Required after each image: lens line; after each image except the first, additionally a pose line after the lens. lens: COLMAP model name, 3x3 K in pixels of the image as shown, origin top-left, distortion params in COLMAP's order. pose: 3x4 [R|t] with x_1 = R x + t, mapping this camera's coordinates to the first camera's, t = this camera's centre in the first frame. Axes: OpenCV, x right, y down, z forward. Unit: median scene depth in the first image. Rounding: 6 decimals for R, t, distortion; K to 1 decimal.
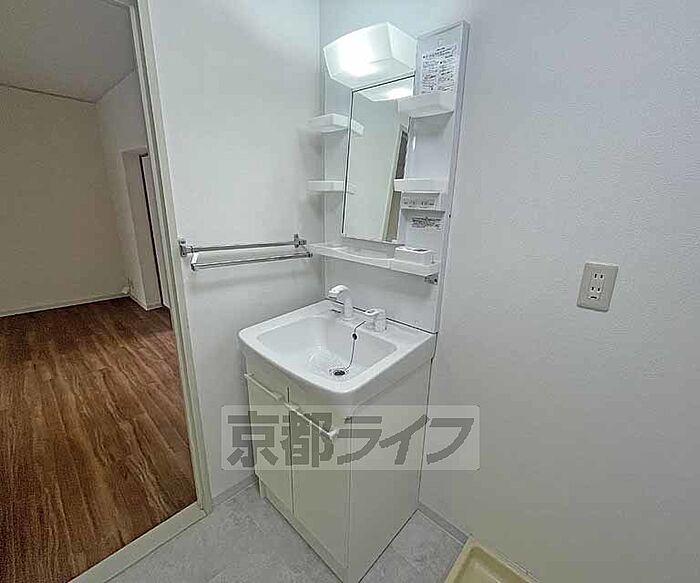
lens RADIAL K [[313.5, 0, 373.2], [0, 313.5, 289.7], [0, 0, 1]] dist [-0.003656, -0.000239]
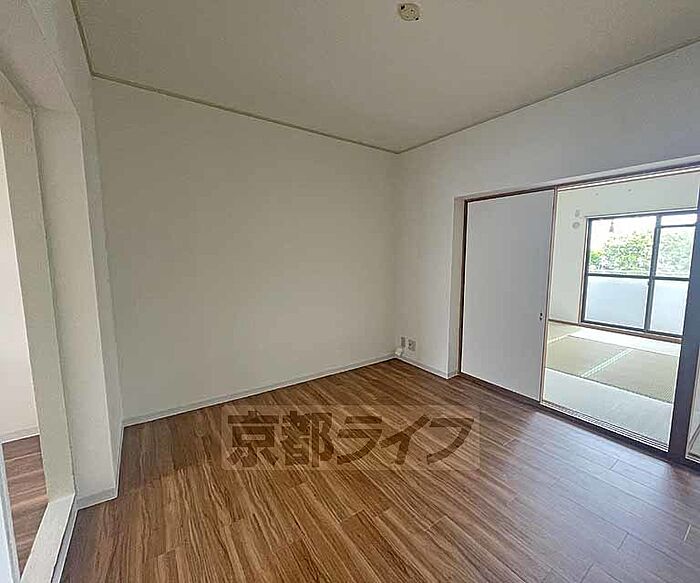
lens RADIAL K [[310.1, 0, 379.0], [0, 310.1, 291.3], [0, 0, 1]] dist [-0.007367, -0.000249]
pose [[0.980632, 0.002787, -0.195837, -0.494737], [-0.034305, 0.986886, -0.157732, -0.019545], [0.192830, 0.161395, 0.967868, 0.086173]]
